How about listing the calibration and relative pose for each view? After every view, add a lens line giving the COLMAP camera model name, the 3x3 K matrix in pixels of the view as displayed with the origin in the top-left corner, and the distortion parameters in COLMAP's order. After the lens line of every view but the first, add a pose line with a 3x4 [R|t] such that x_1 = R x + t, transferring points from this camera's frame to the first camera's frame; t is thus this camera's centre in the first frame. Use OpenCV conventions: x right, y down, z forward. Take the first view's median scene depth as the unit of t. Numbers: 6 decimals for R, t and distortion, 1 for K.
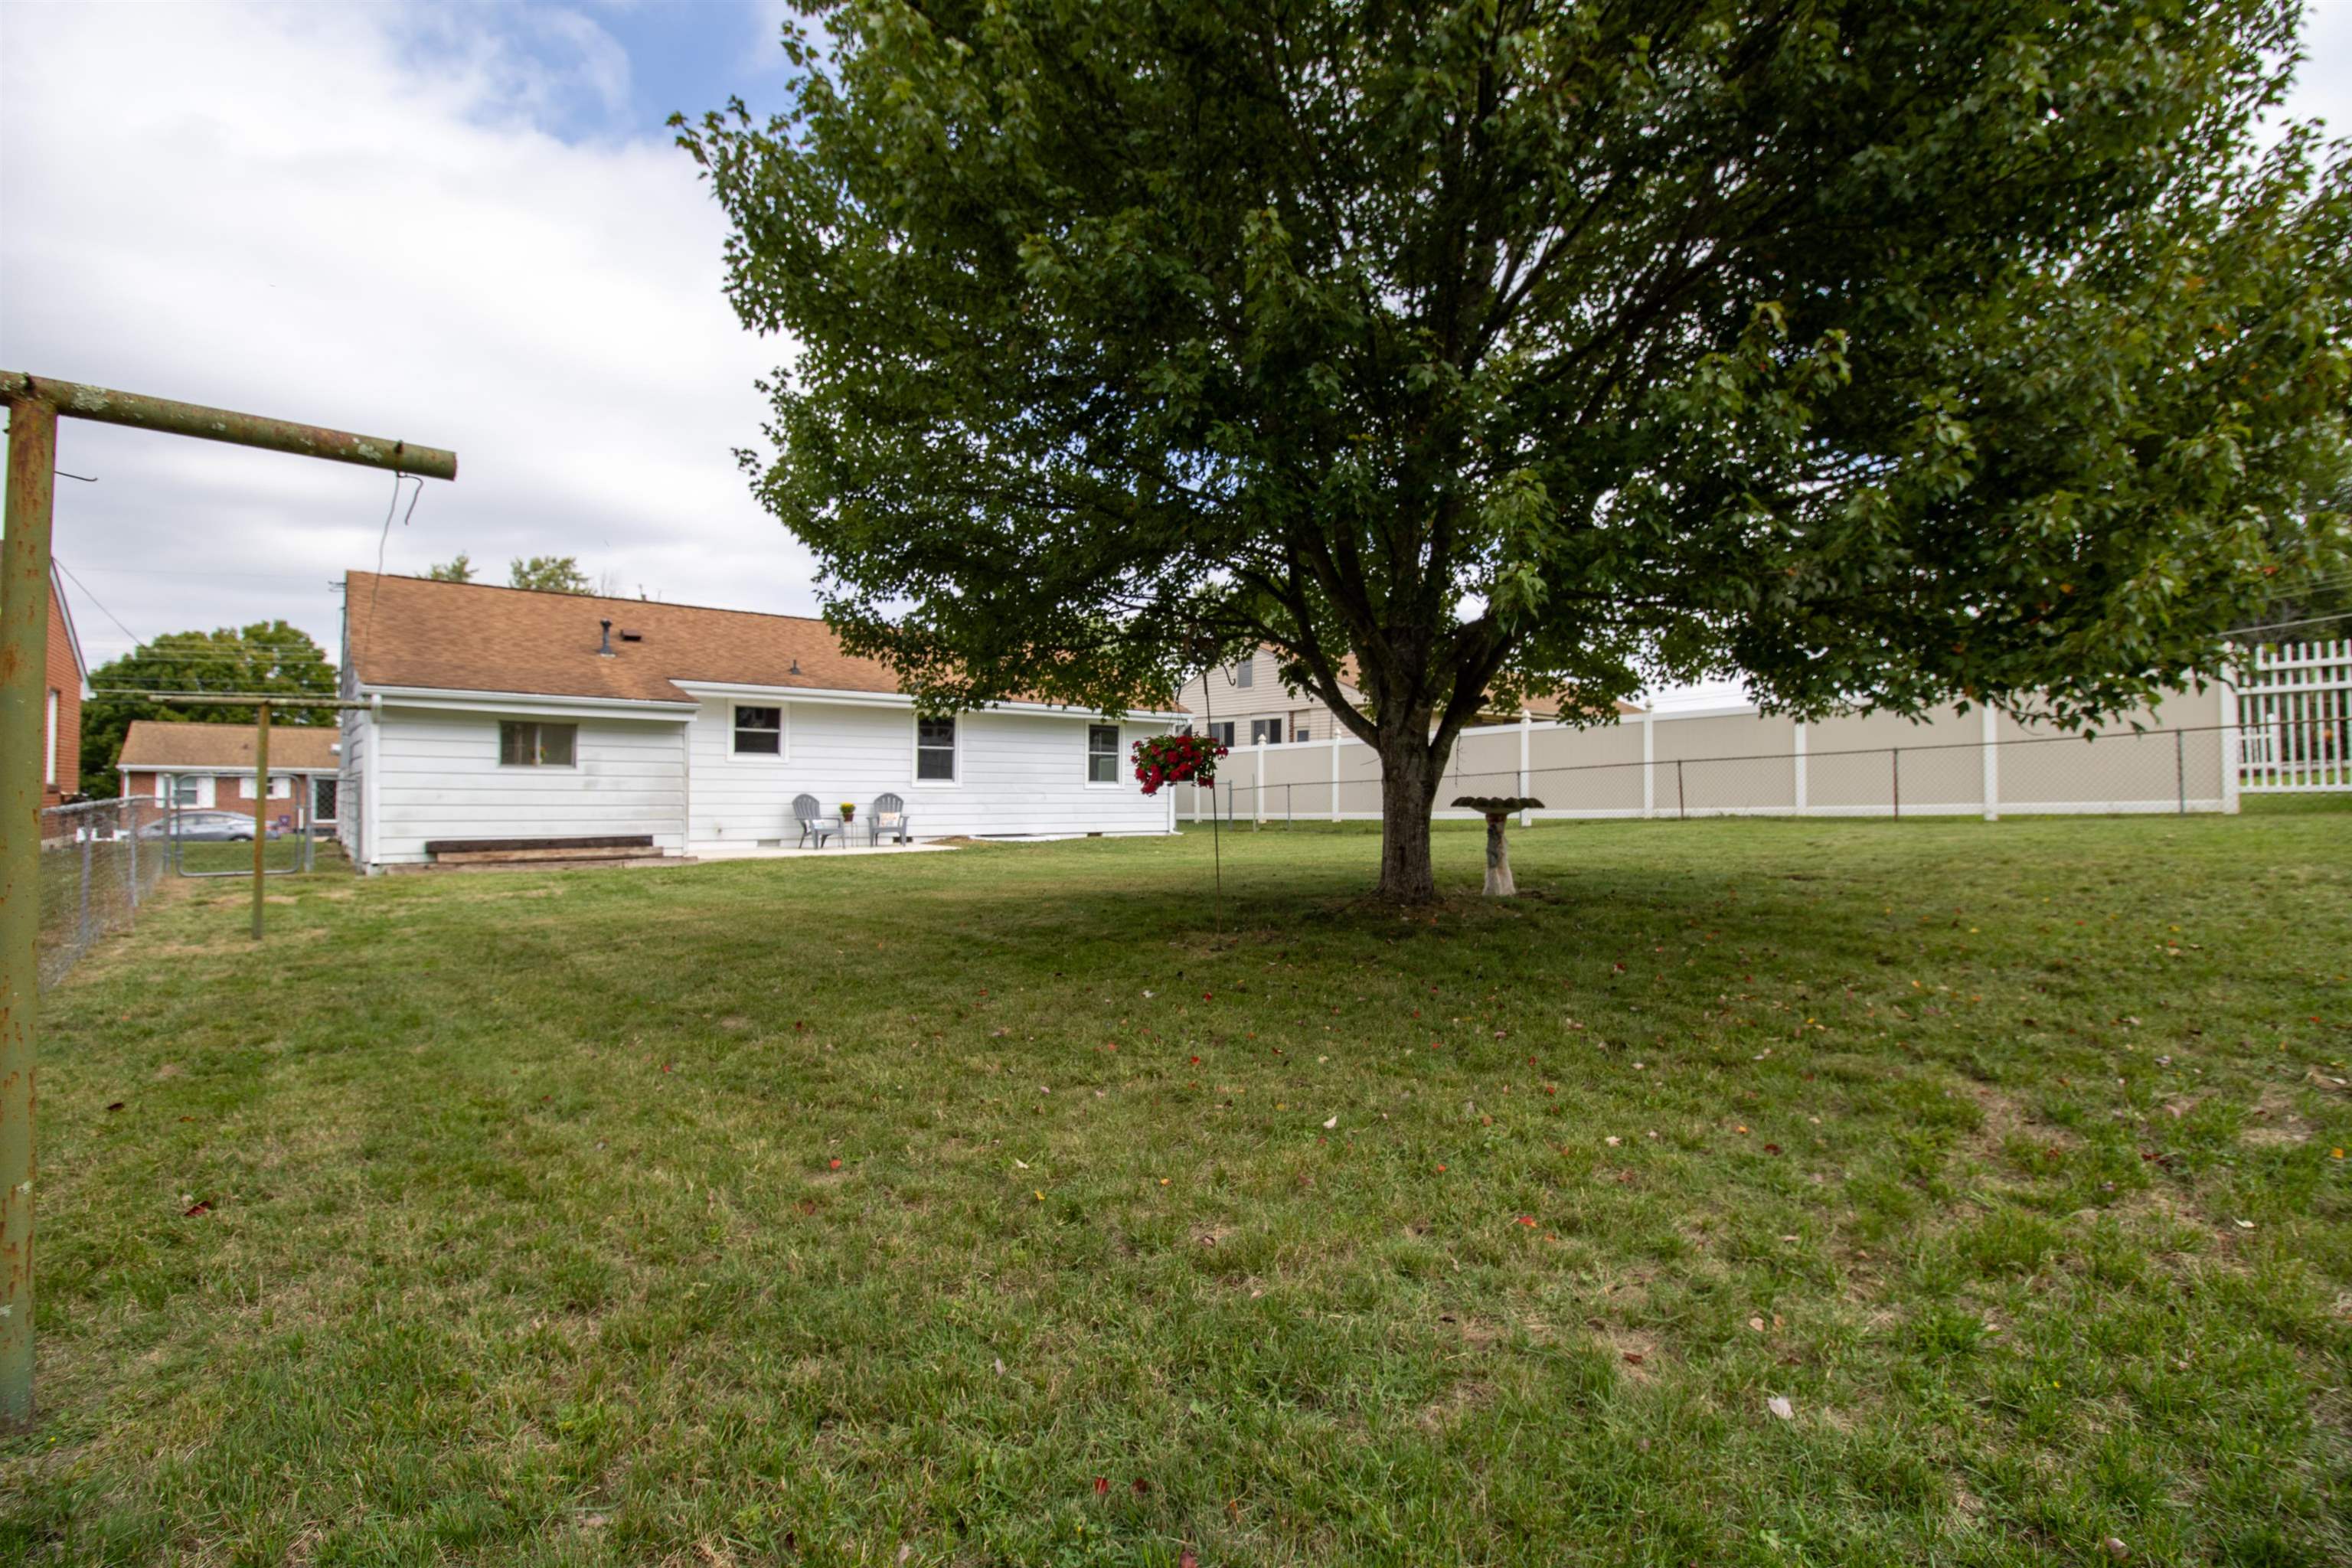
lens RADIAL K [[1131.9, 0, 1190.4], [0, 1131.9, 757.1], [0, 0, 1]] dist [0.001587, -0.000005]
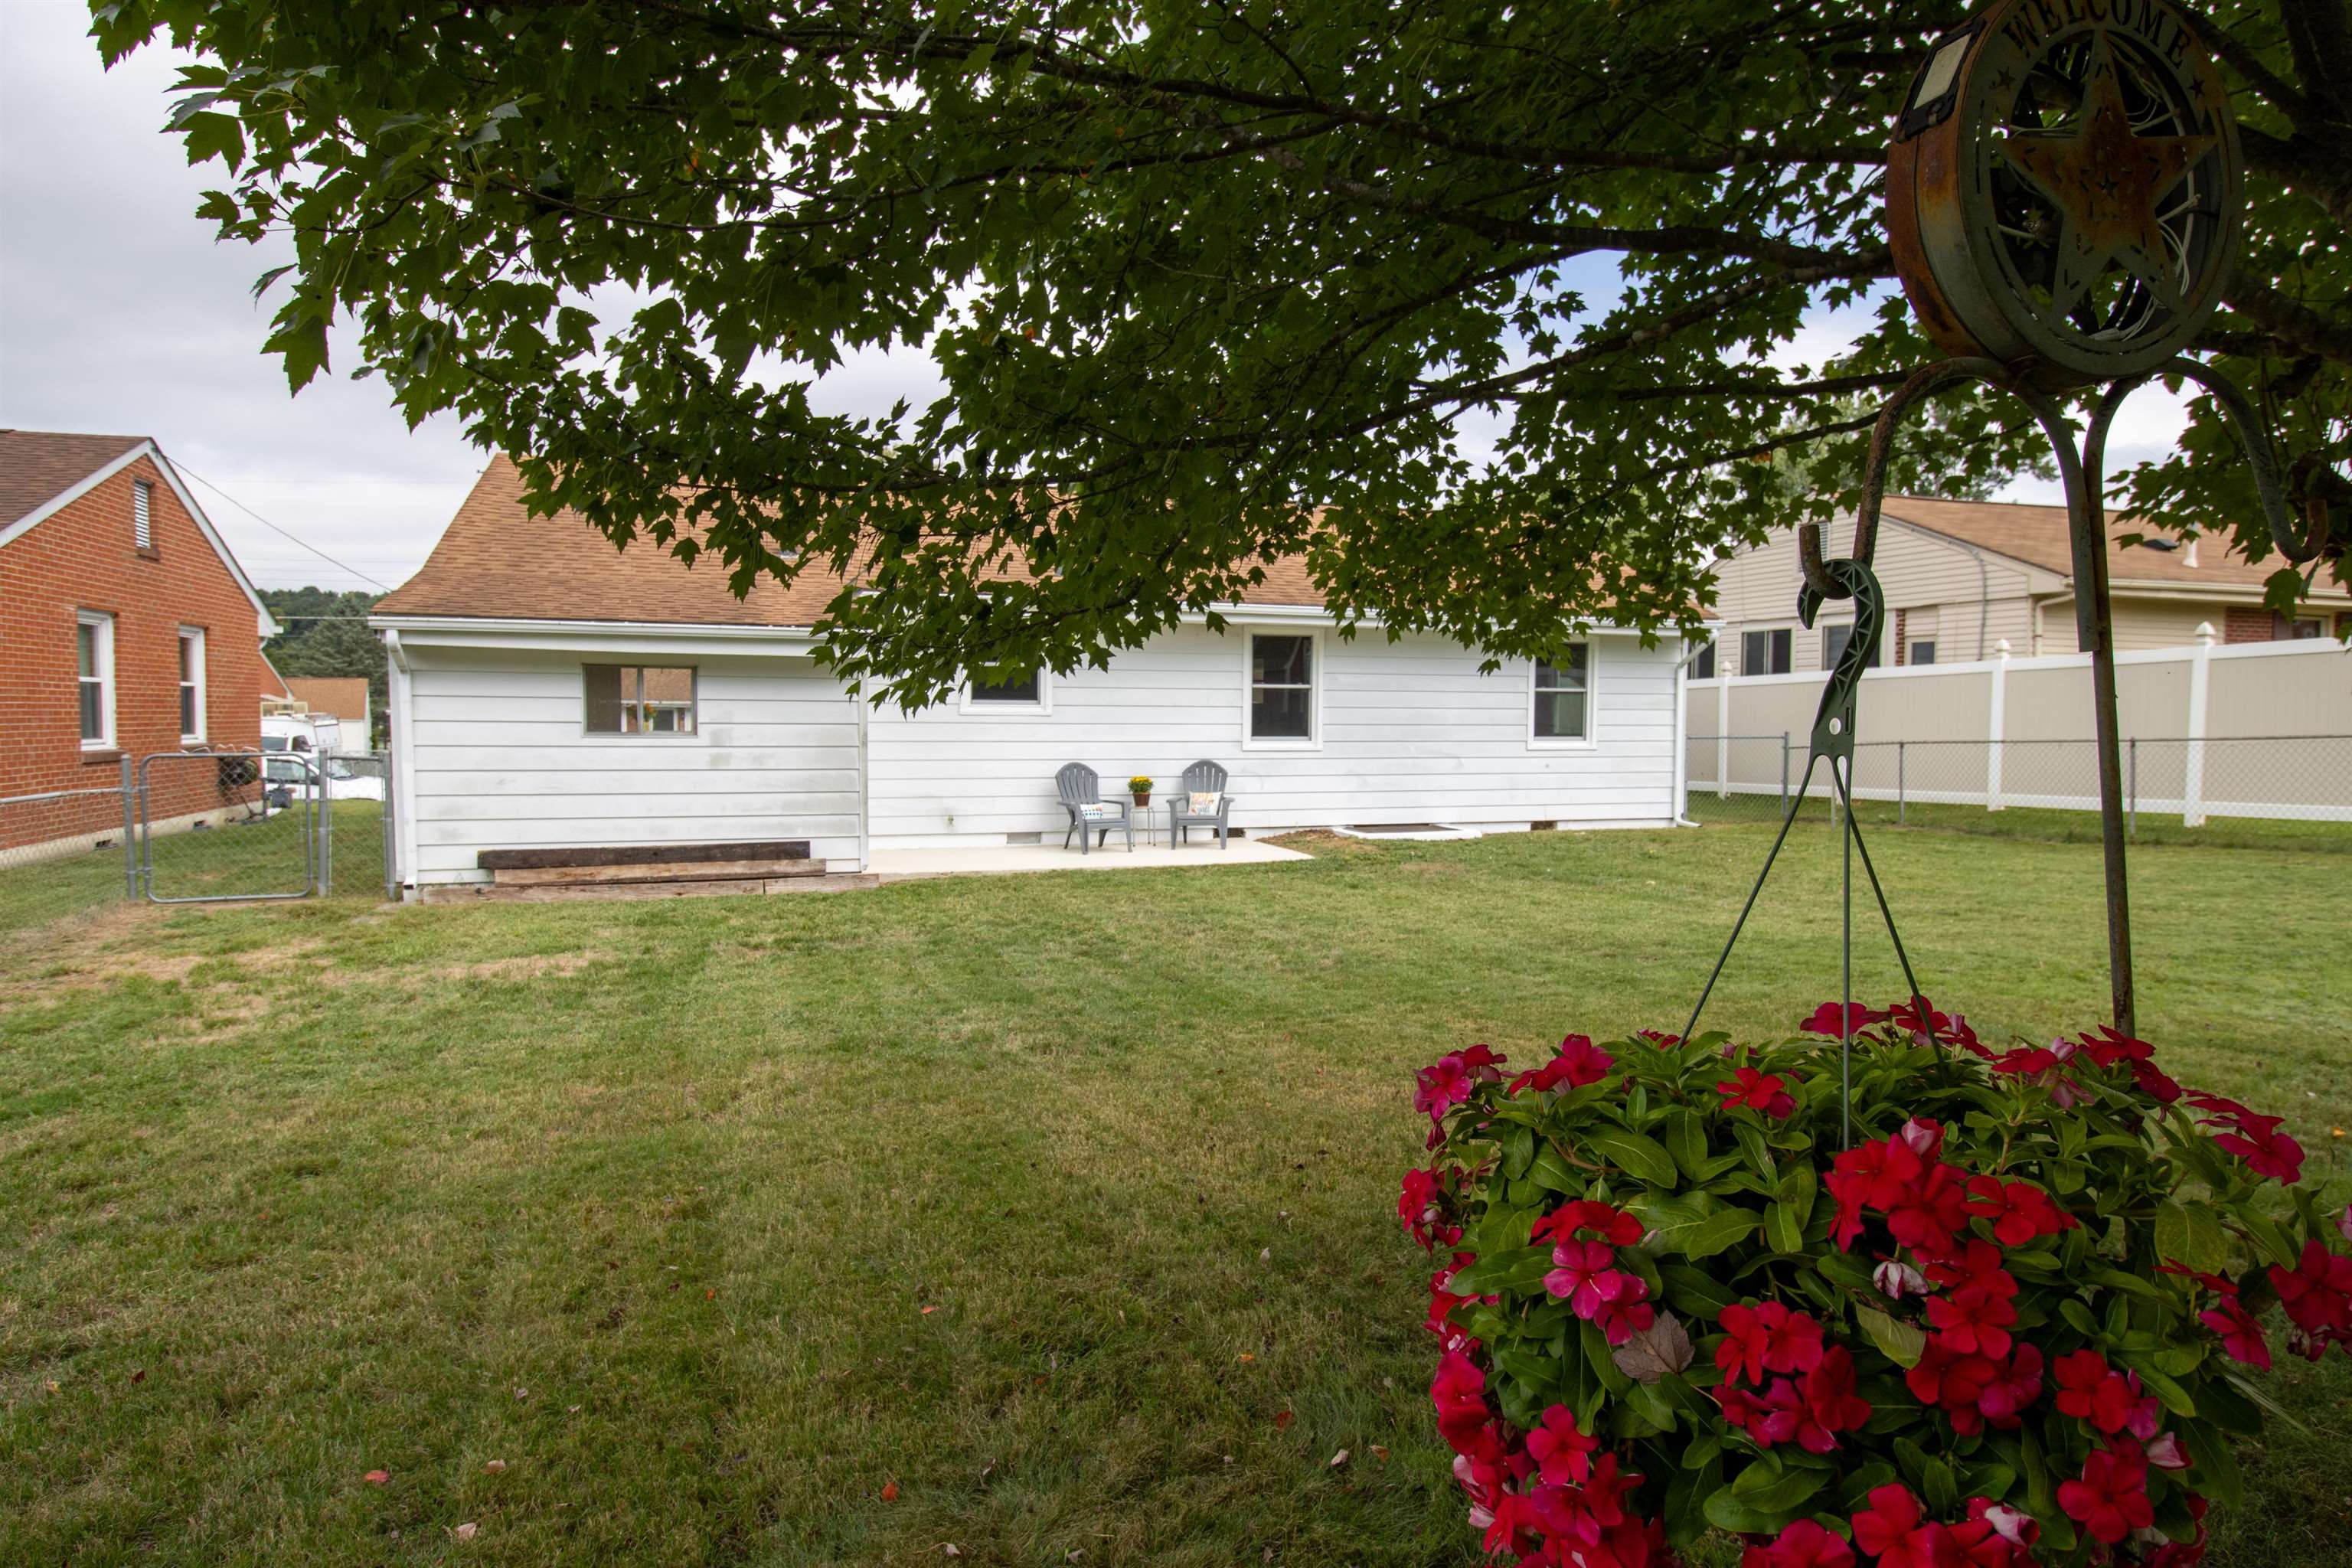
lens RADIAL K [[1387.4, 0, 1176.0], [0, 1387.4, 784.0], [0, 0, 1]] dist [-0.002897, -0.000283]
pose [[0.935240, 0.020086, -0.353443, -0.009230], [0.009344, 0.996641, 0.081364, -0.021834], [0.353890, -0.079398, 0.931911, 0.324302]]
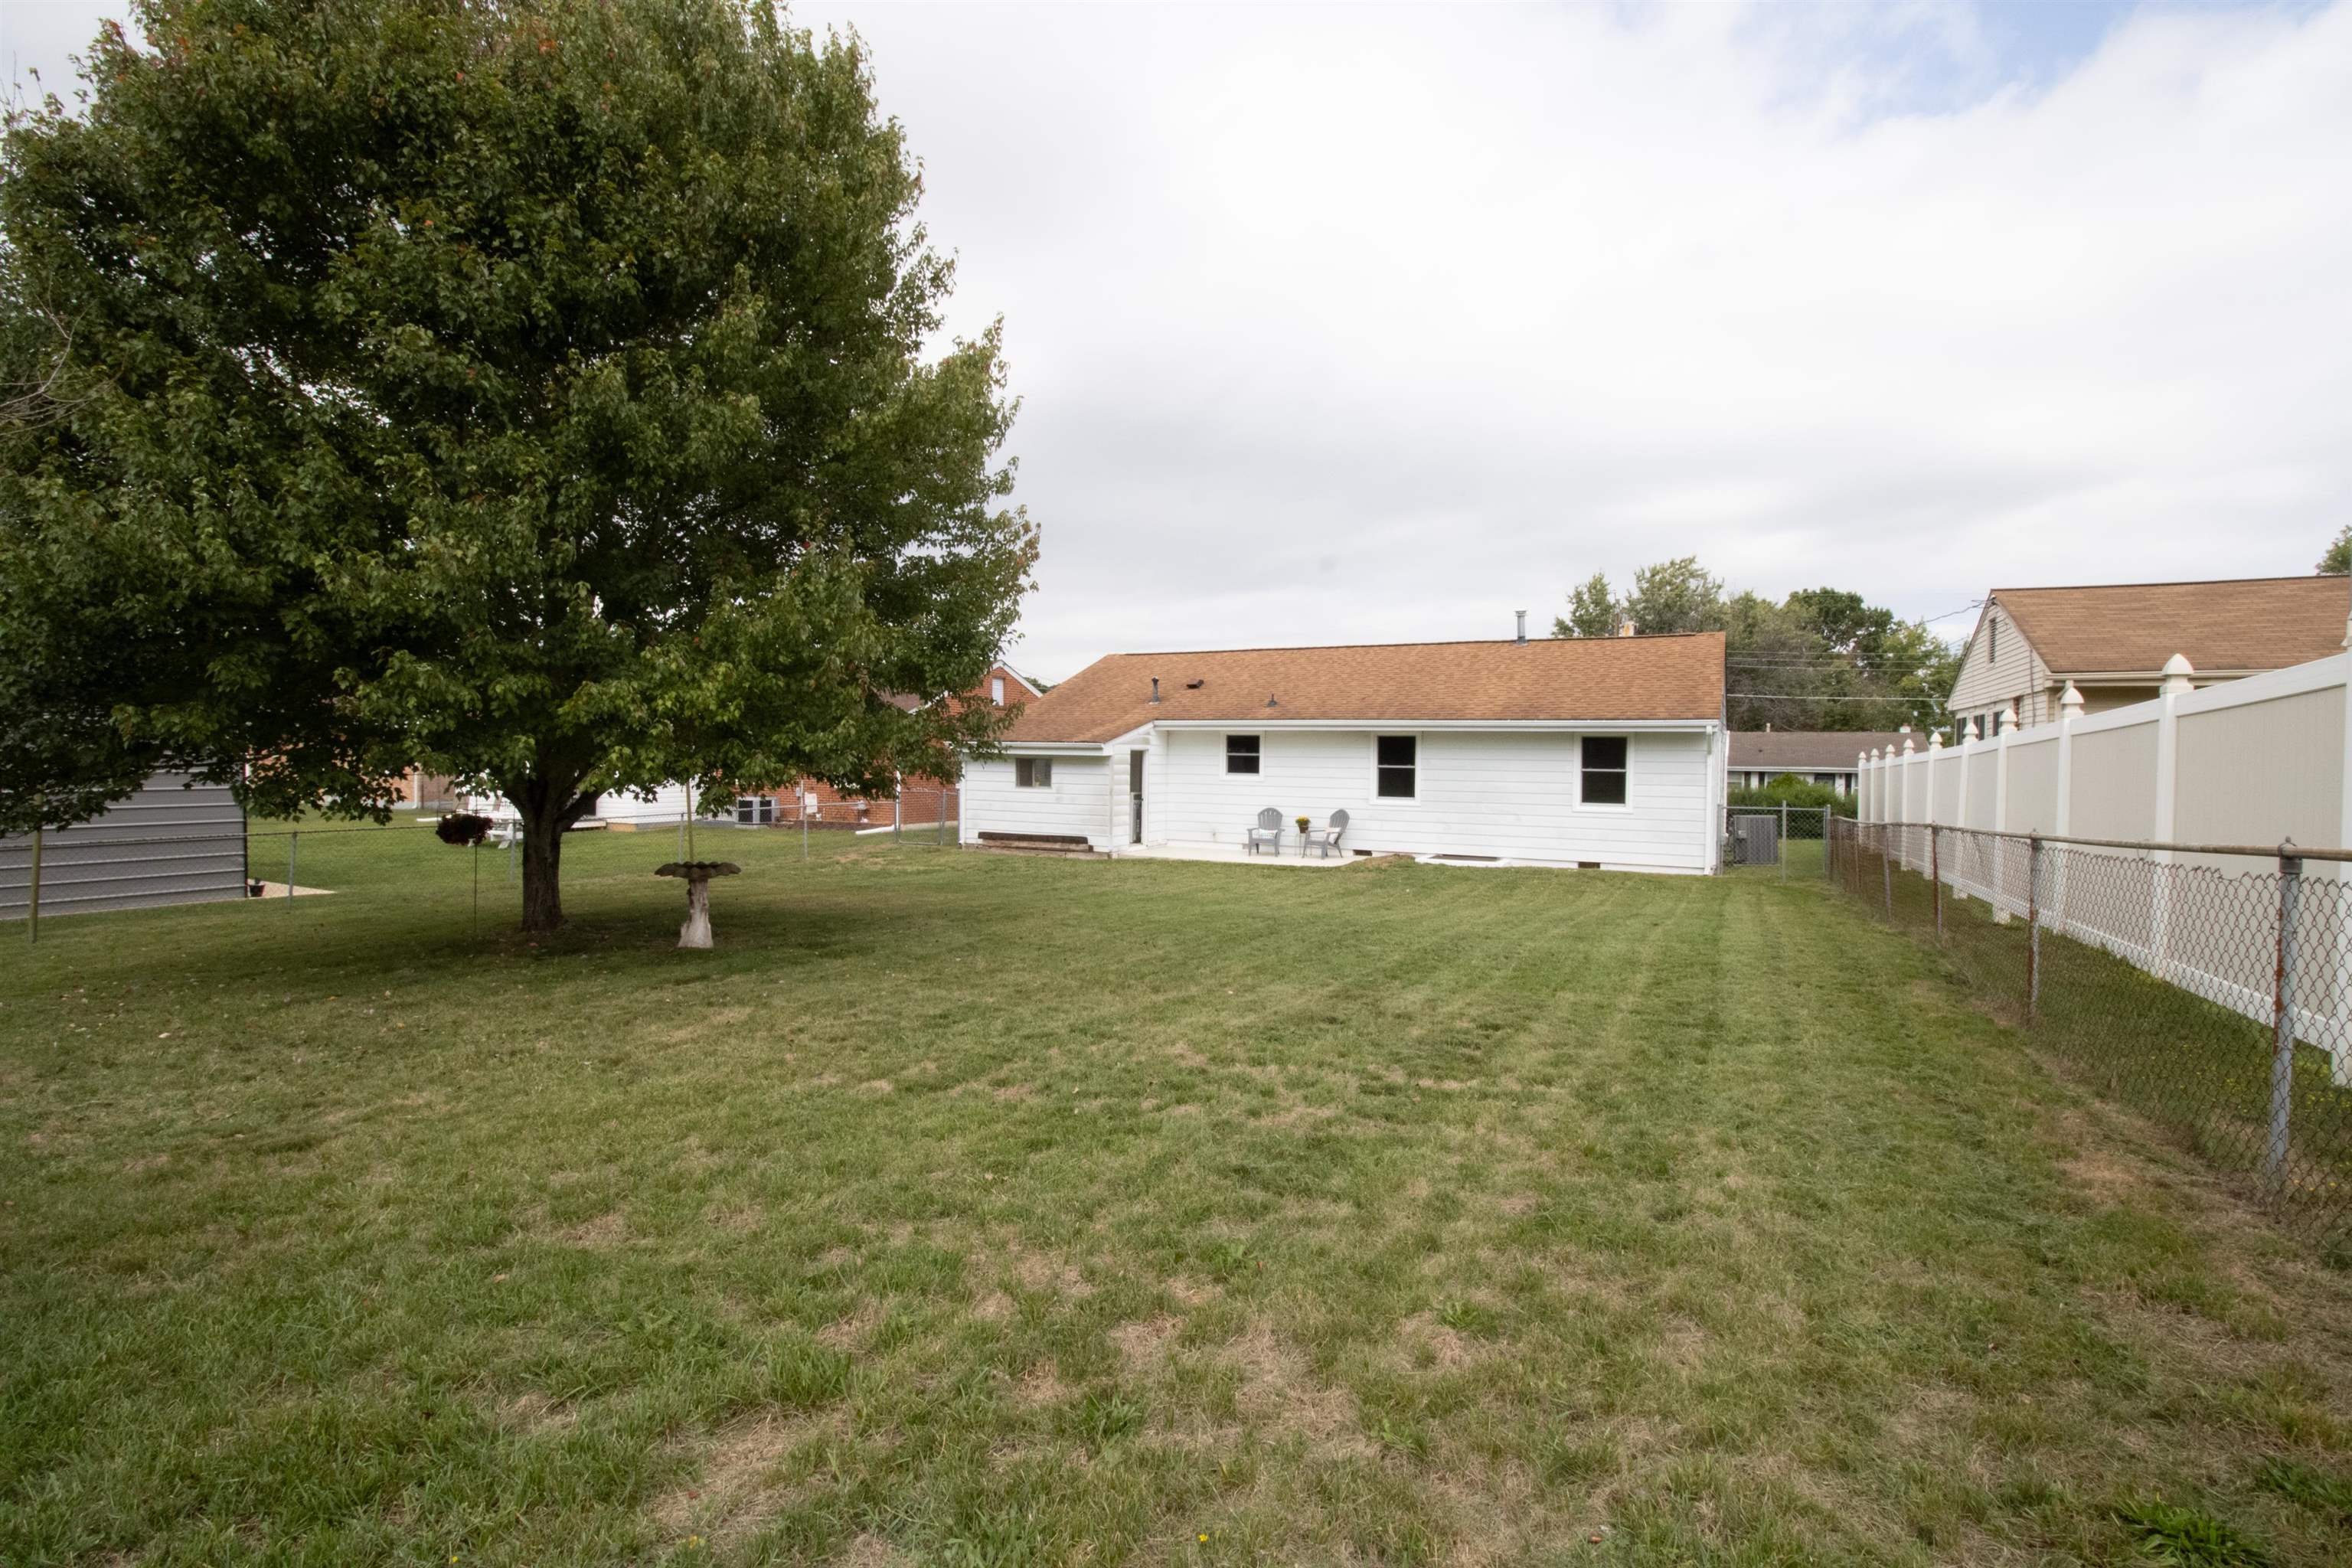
lens RADIAL K [[1131.9, 0, 1190.4], [0, 1131.9, 757.1], [0, 0, 1]] dist [0.001587, -0.000005]
pose [[0.358176, 0.004741, -0.933642, 0.834187], [0.023073, 0.999637, 0.013927, -0.043991], [0.933369, -0.026530, 0.357936, 0.566732]]
